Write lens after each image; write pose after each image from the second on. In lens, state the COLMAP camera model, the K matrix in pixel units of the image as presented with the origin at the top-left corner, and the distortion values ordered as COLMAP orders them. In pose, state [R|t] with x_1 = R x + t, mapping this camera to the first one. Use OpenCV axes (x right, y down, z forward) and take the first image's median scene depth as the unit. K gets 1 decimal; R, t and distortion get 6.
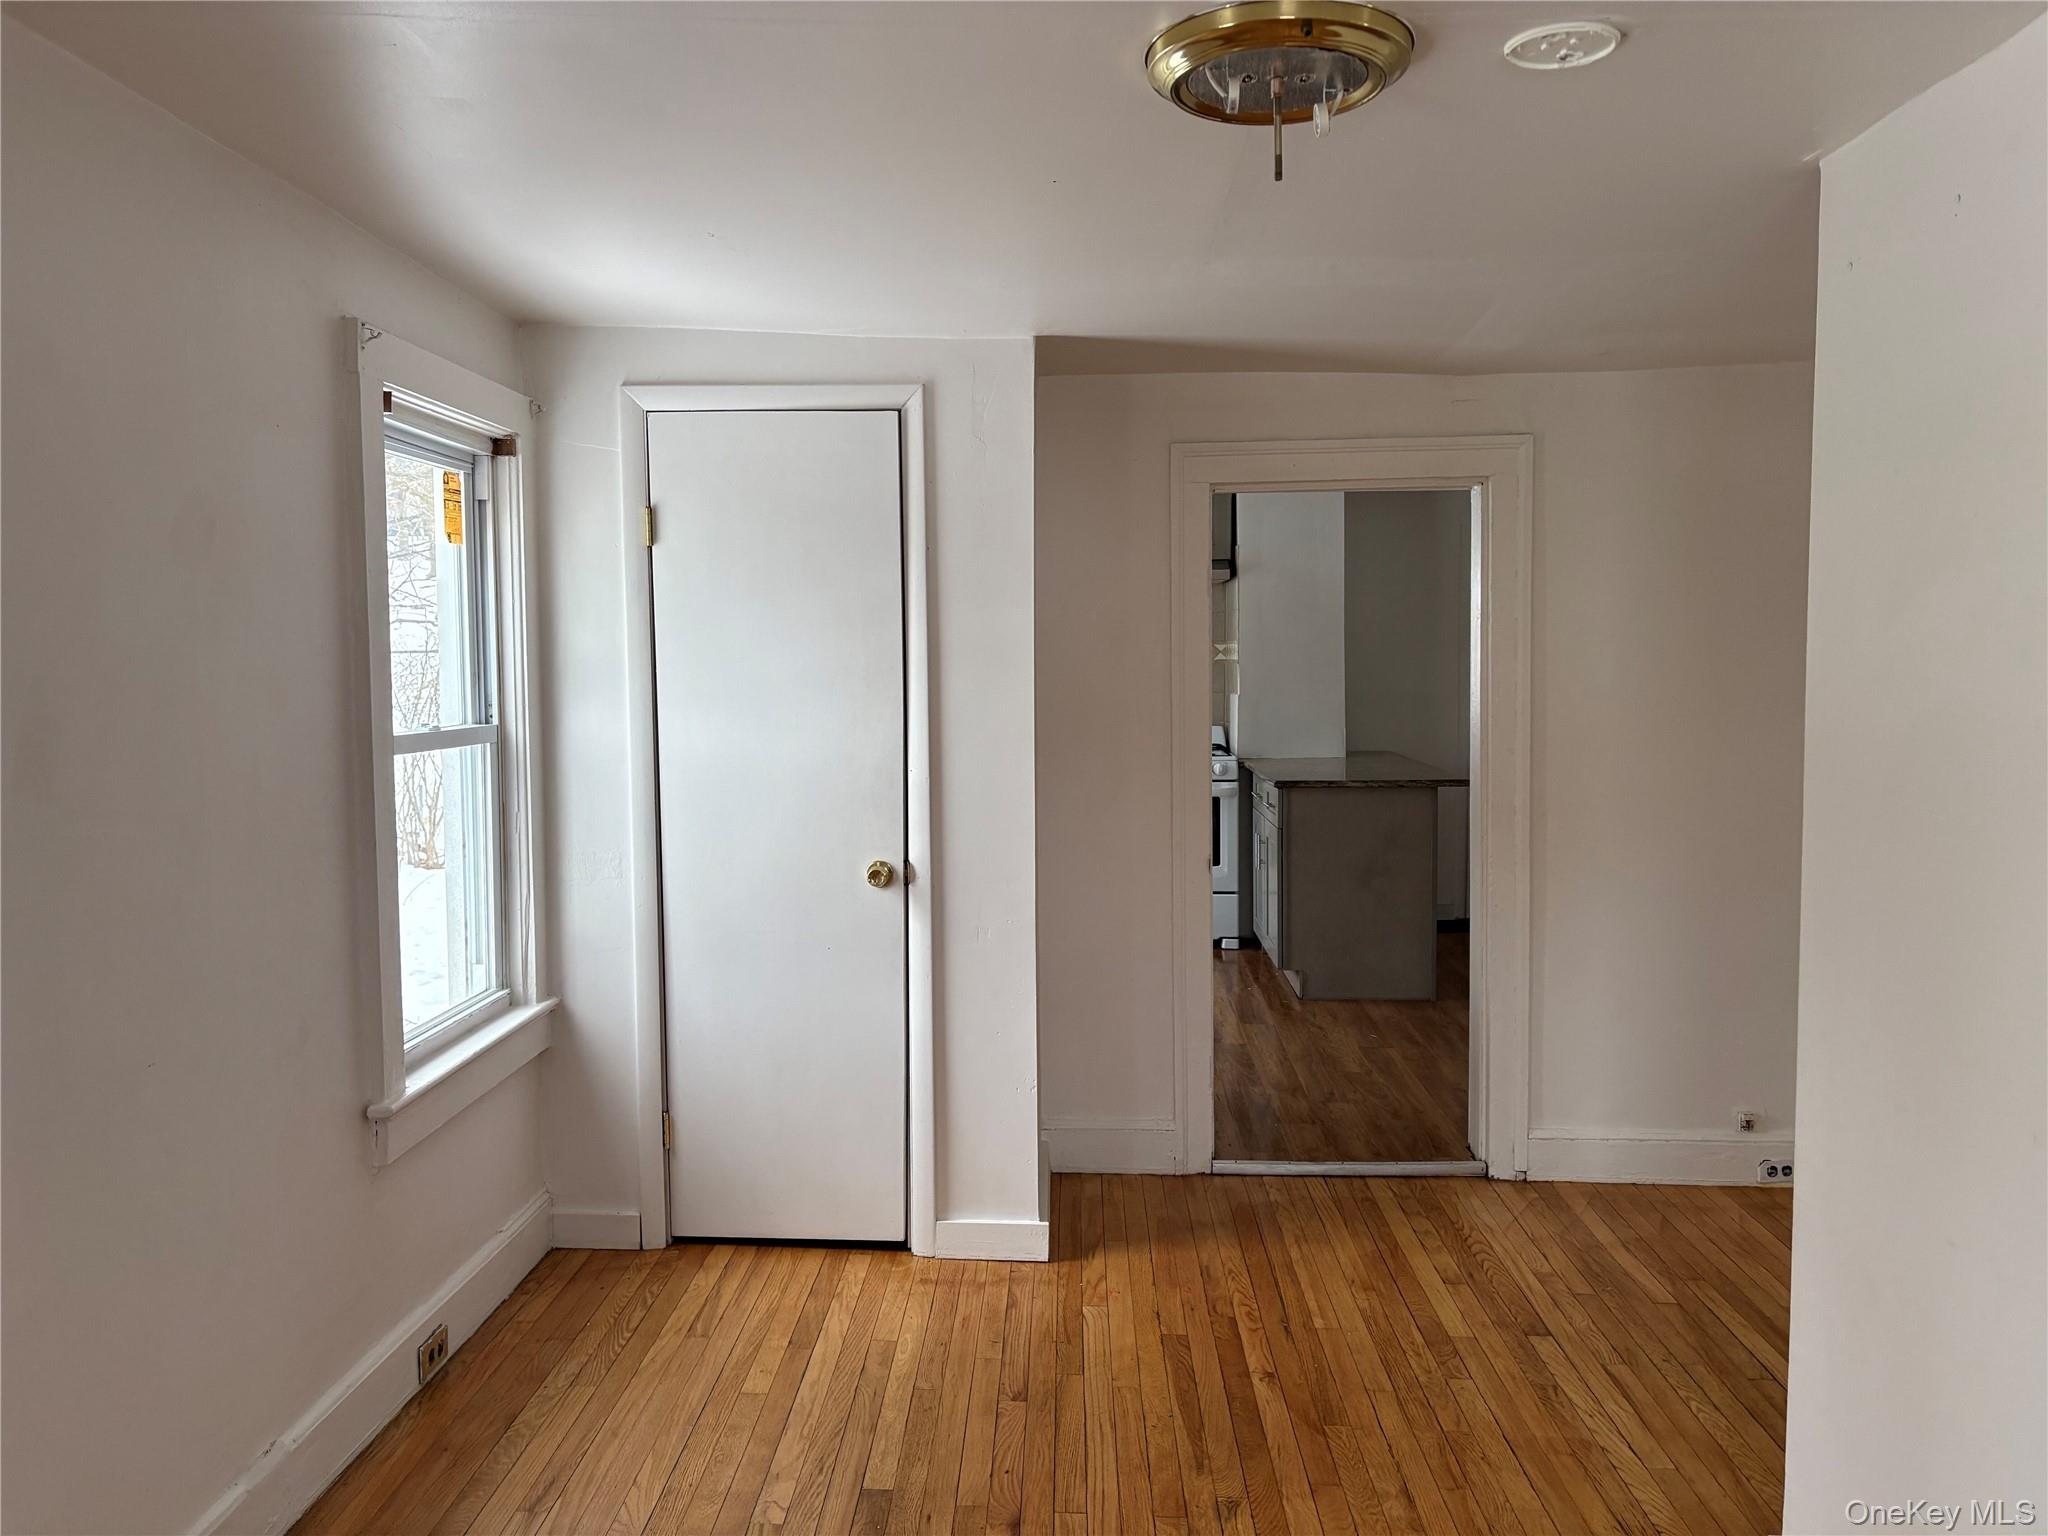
lens RADIAL K [[1538.0, 0, 1018.6], [0, 1538.0, 783.7], [0, 0, 1]] dist [0.052019, -0.048366]
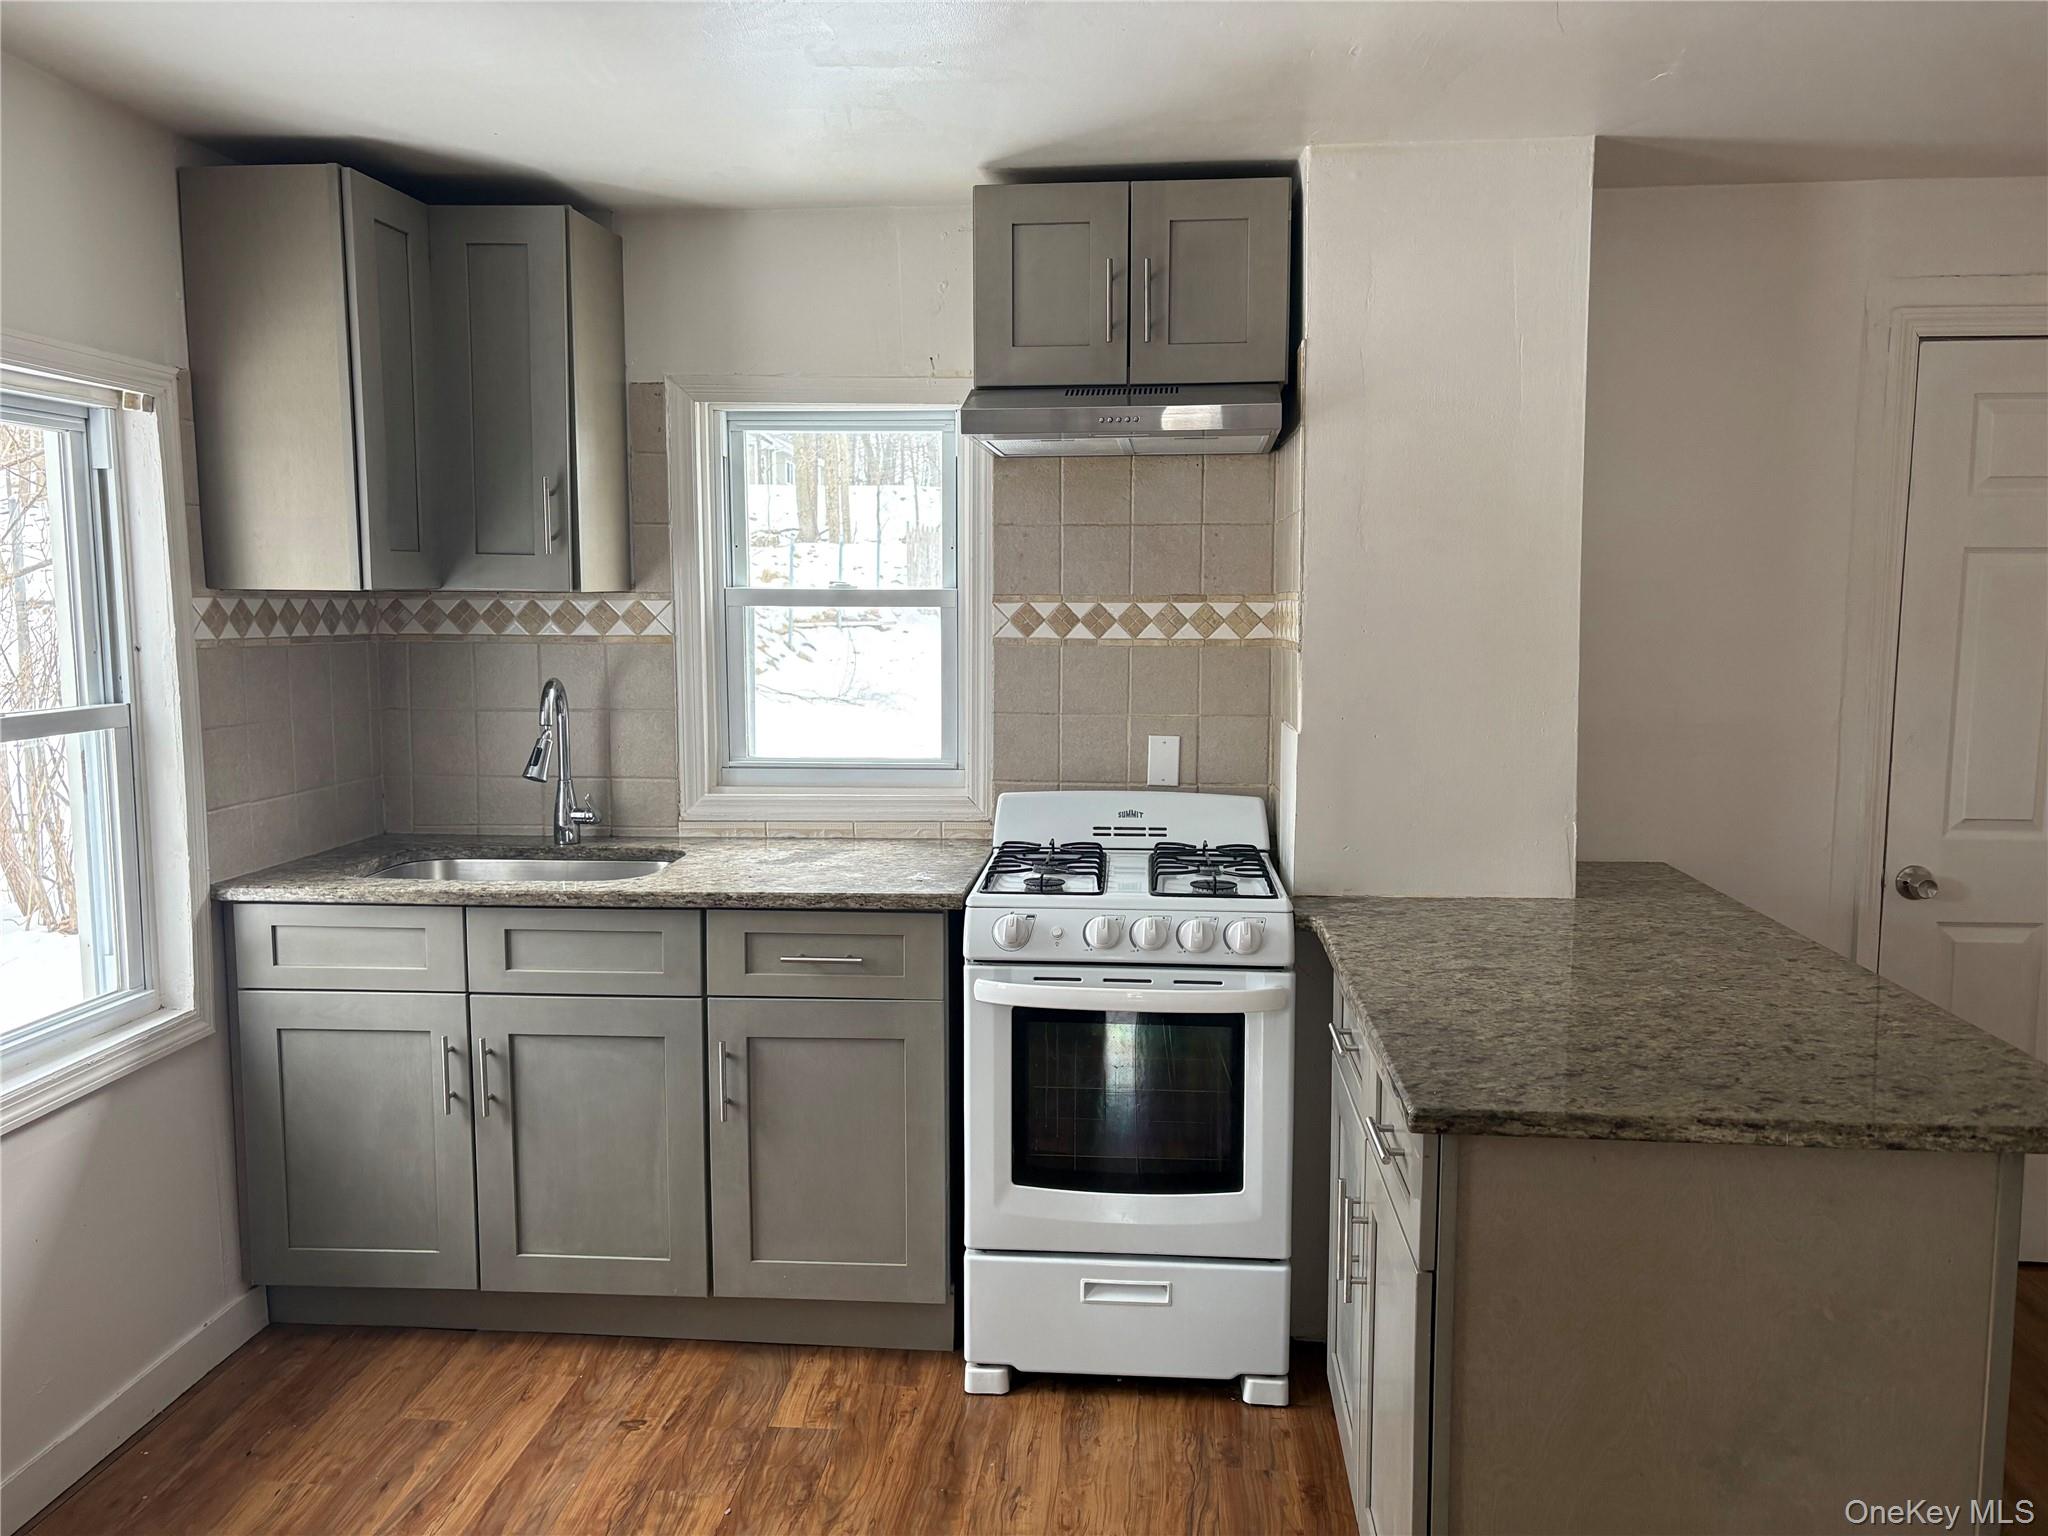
lens RADIAL K [[1538.0, 0, 1011.0], [0, 1538.0, 759.2], [0, 0, 1]] dist [0.052019, -0.048366]
pose [[0.998516, 0.016563, -0.051881, 0.091874], [-0.015294, 0.999576, 0.024762, -0.060744], [0.052269, -0.023932, 0.998346, 0.617559]]
